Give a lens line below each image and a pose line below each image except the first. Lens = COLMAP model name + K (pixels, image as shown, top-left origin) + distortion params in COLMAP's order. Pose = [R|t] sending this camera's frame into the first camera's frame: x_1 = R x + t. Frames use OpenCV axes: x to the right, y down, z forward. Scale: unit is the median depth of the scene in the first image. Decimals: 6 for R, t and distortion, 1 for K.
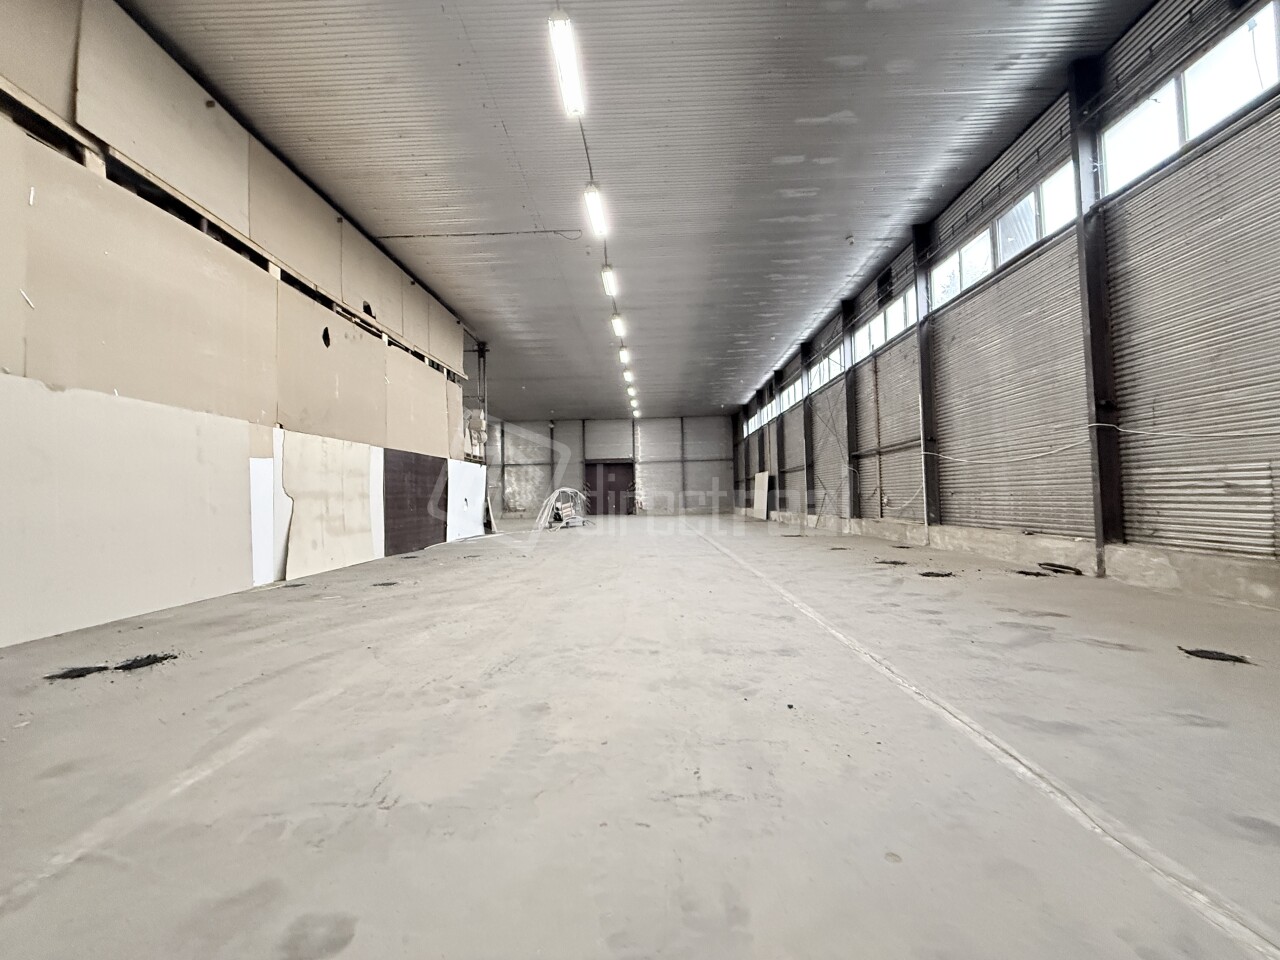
lens RADIAL K [[509.0, 0, 640.0], [0, 509.0, 480.0], [0, 0, 1]] dist [-0.001868, -0.000237]
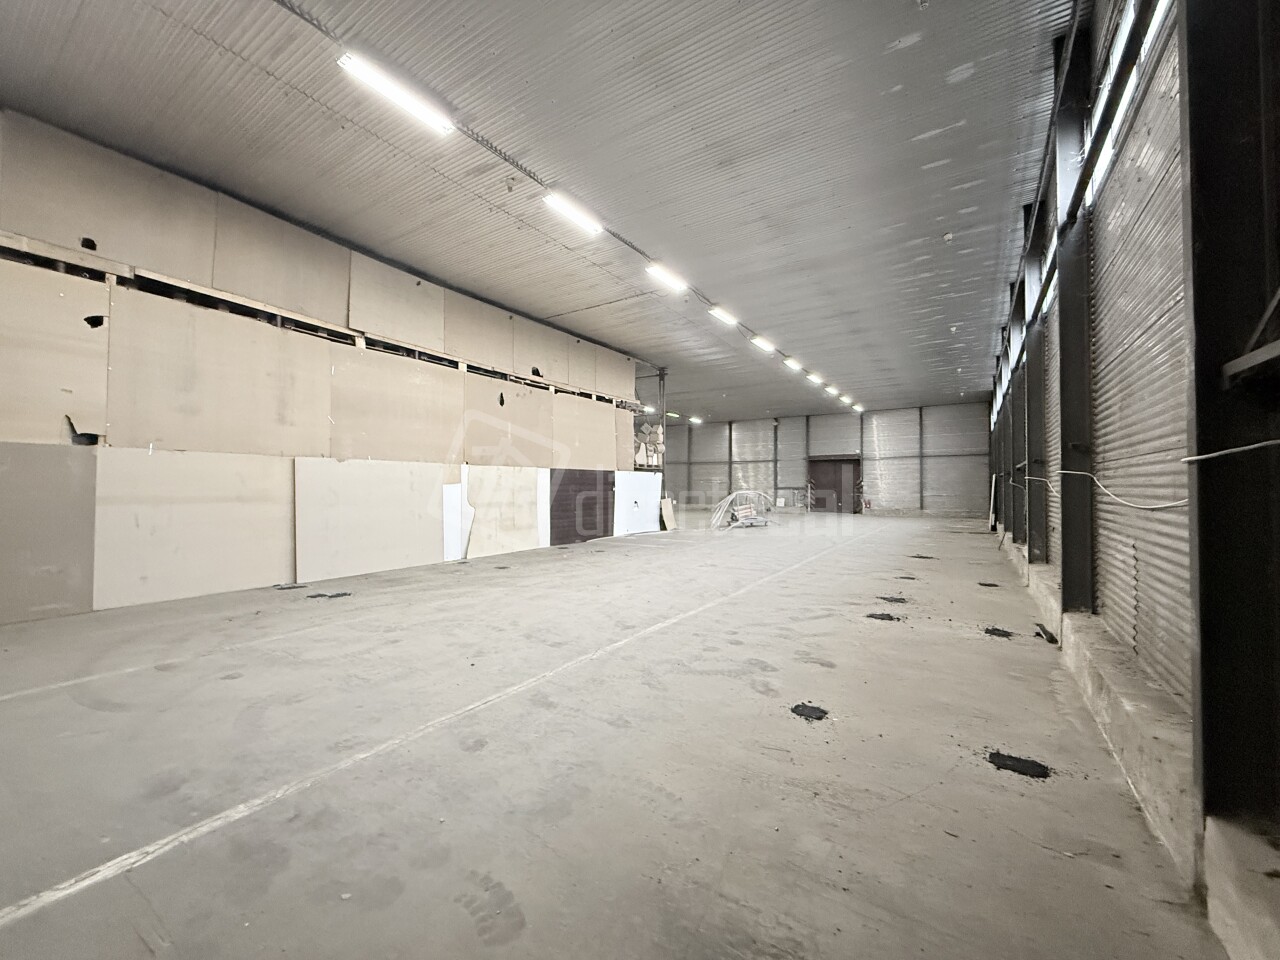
lens RADIAL K [[509.0, 0, 640.0], [0, 509.0, 480.0], [0, 0, 1]] dist [-0.001868, -0.000237]
pose [[0.851193, 0.015200, -0.524632, 0.624859], [-0.000310, 0.999595, 0.028457, -0.100628], [0.524852, -0.024060, 0.850853, -0.088988]]
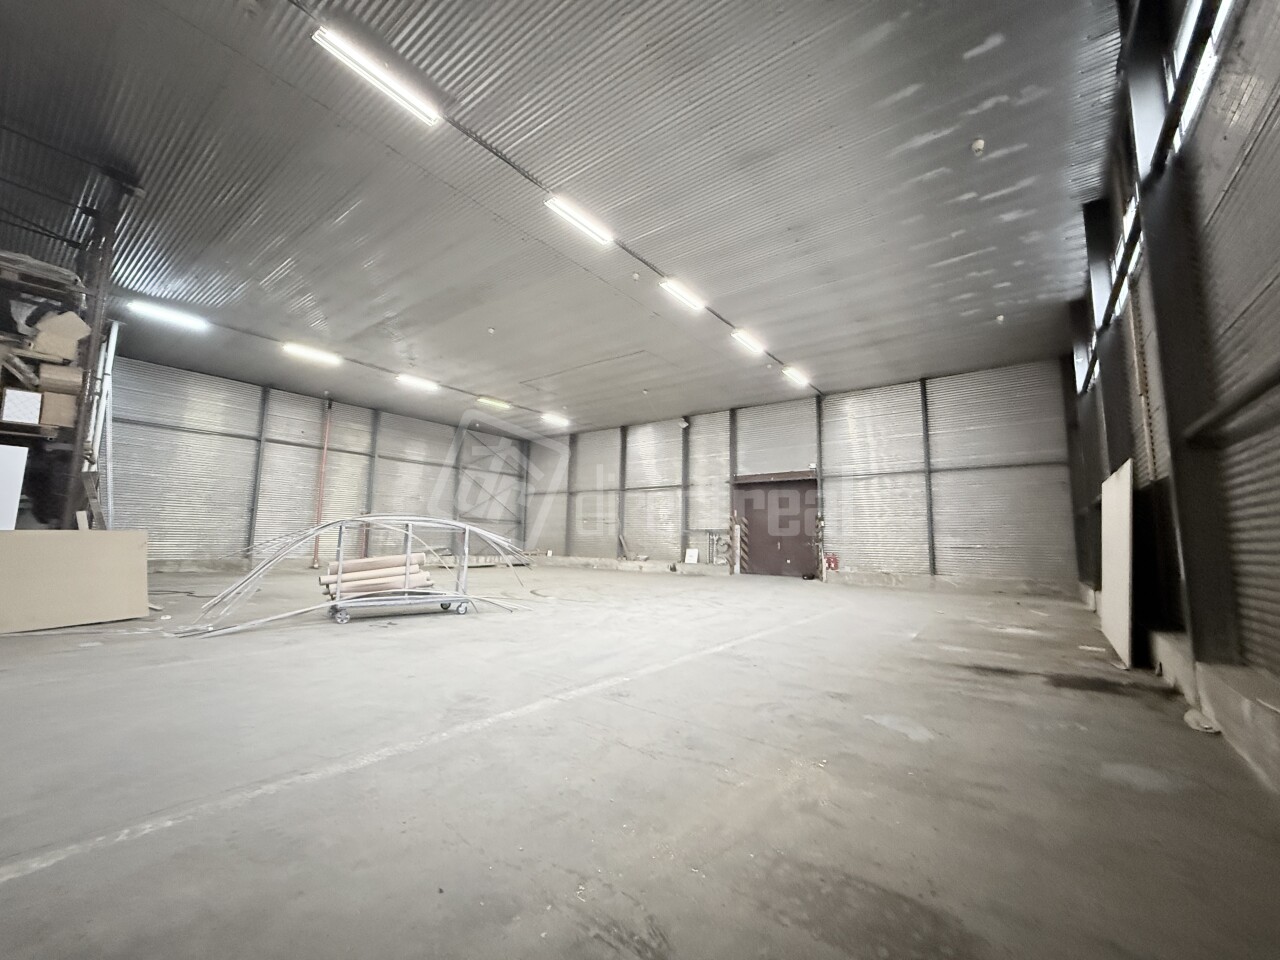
lens RADIAL K [[509.0, 0, 640.0], [0, 509.0, 480.0], [0, 0, 1]] dist [-0.001868, -0.000237]
pose [[0.803284, -0.035742, -0.594523, 0.695799], [-0.009108, 0.997344, -0.072266, 0.030611], [0.595527, 0.063465, 0.800825, 2.218558]]
